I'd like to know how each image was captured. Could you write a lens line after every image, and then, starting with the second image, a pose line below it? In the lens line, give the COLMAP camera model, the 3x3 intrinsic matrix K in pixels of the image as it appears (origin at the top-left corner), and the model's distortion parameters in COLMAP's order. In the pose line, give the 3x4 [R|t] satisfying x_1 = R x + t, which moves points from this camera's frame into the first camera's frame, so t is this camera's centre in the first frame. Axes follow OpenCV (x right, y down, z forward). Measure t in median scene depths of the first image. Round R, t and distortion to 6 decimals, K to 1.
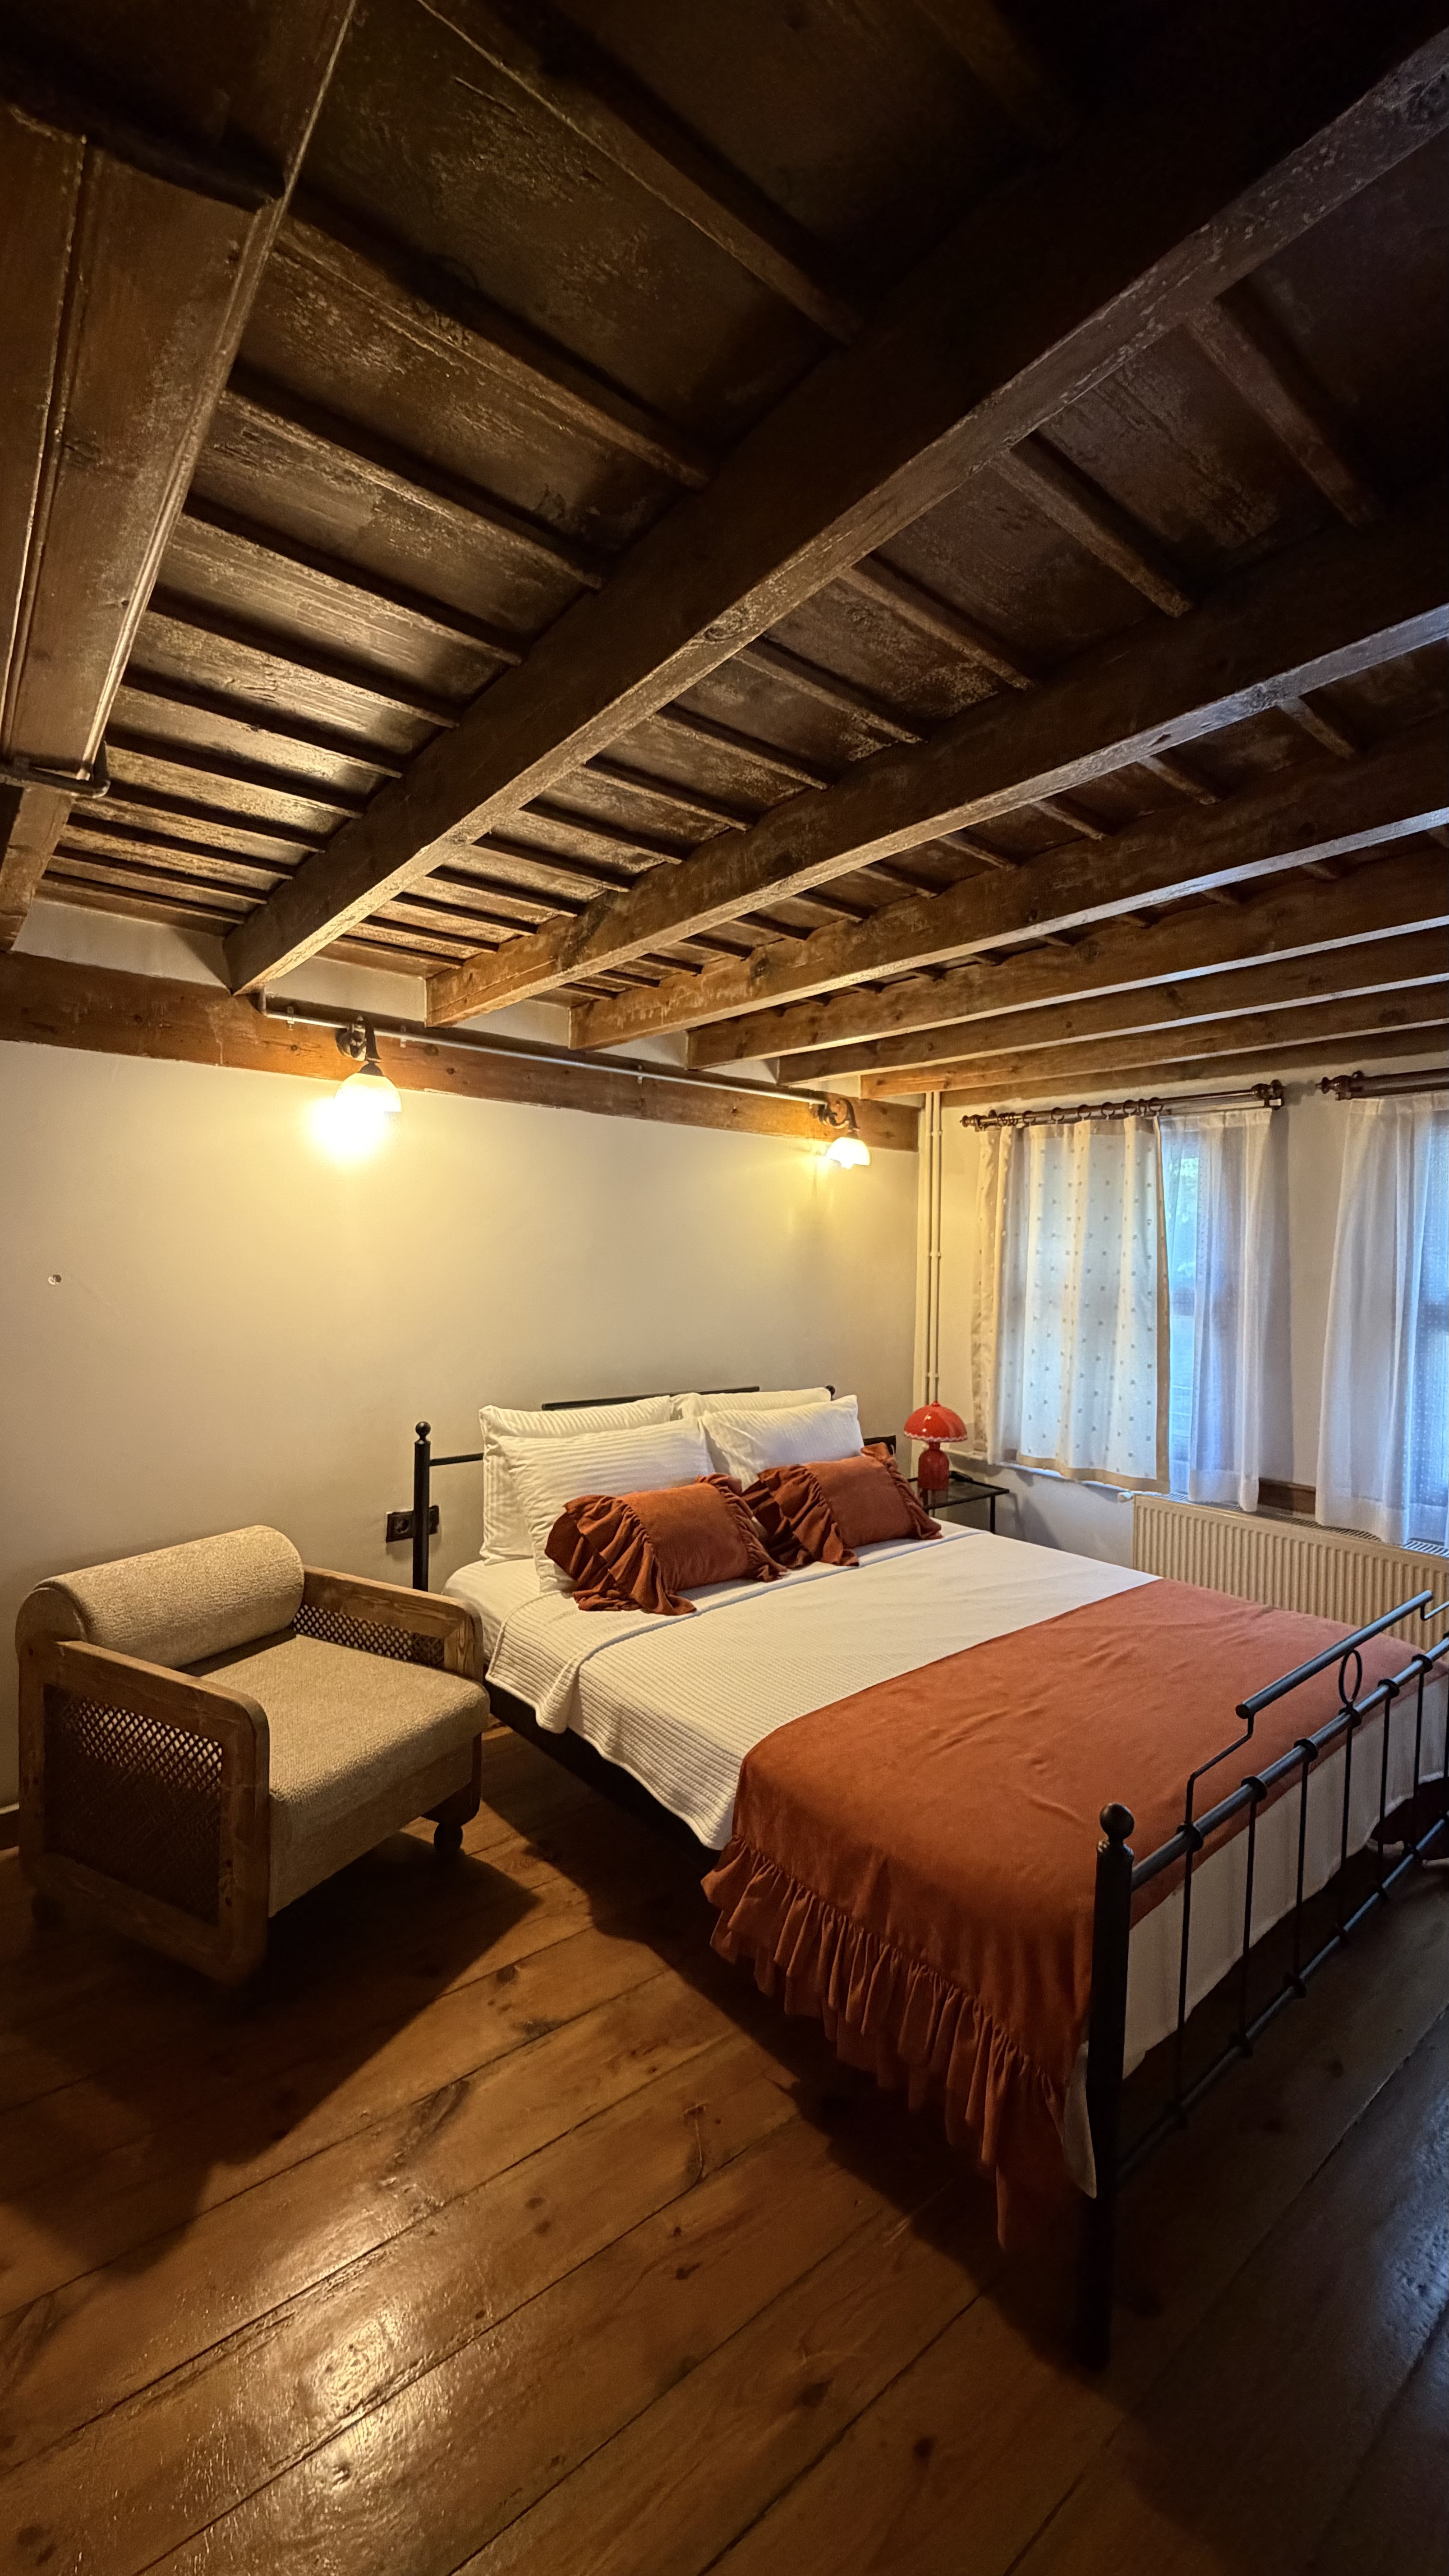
lens RADIAL K [[1023.6, 0, 710.8], [0, 1023.6, 1287.4], [0, 0, 1]] dist [-0.000722, 0.000191]
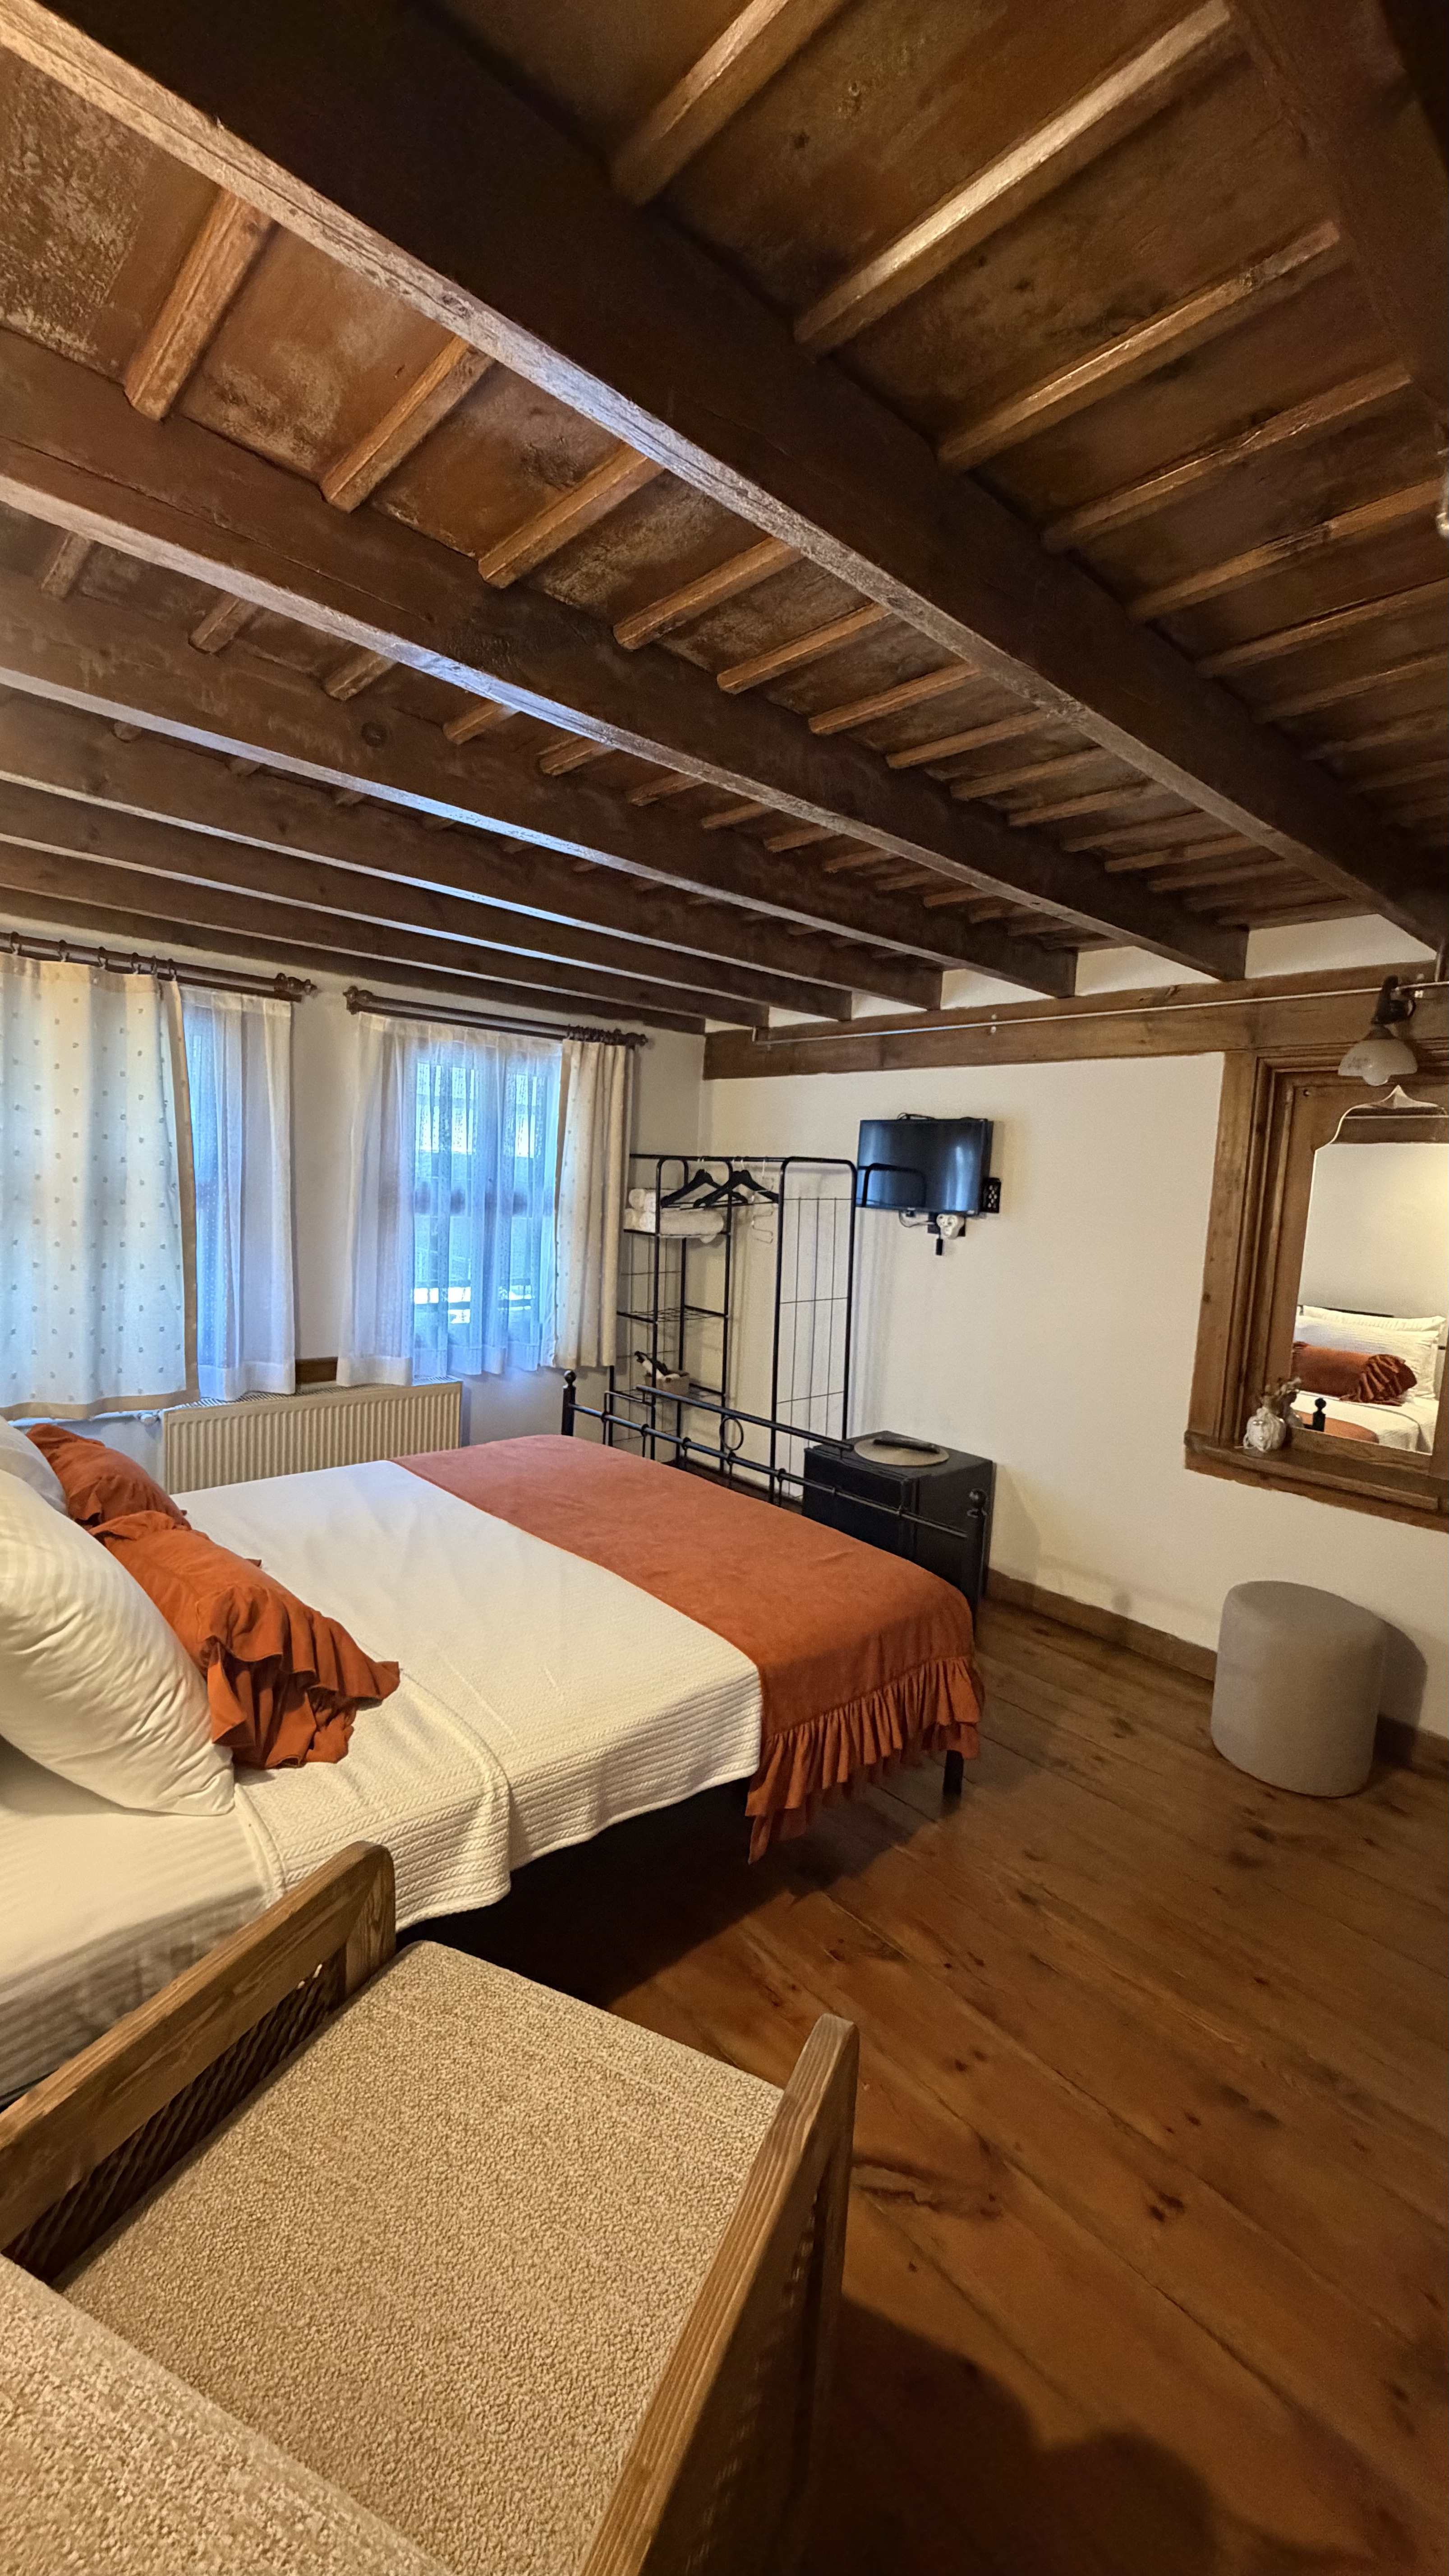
lens RADIAL K [[1023.6, 0, 733.9], [0, 1023.6, 1292.8], [0, 0, 1]] dist [-0.000722, 0.000191]
pose [[-0.065395, -0.132927, 0.988966, -0.547413], [-0.017087, 0.991091, 0.132083, -0.030934], [-0.997713, -0.008260, -0.067084, 0.641424]]
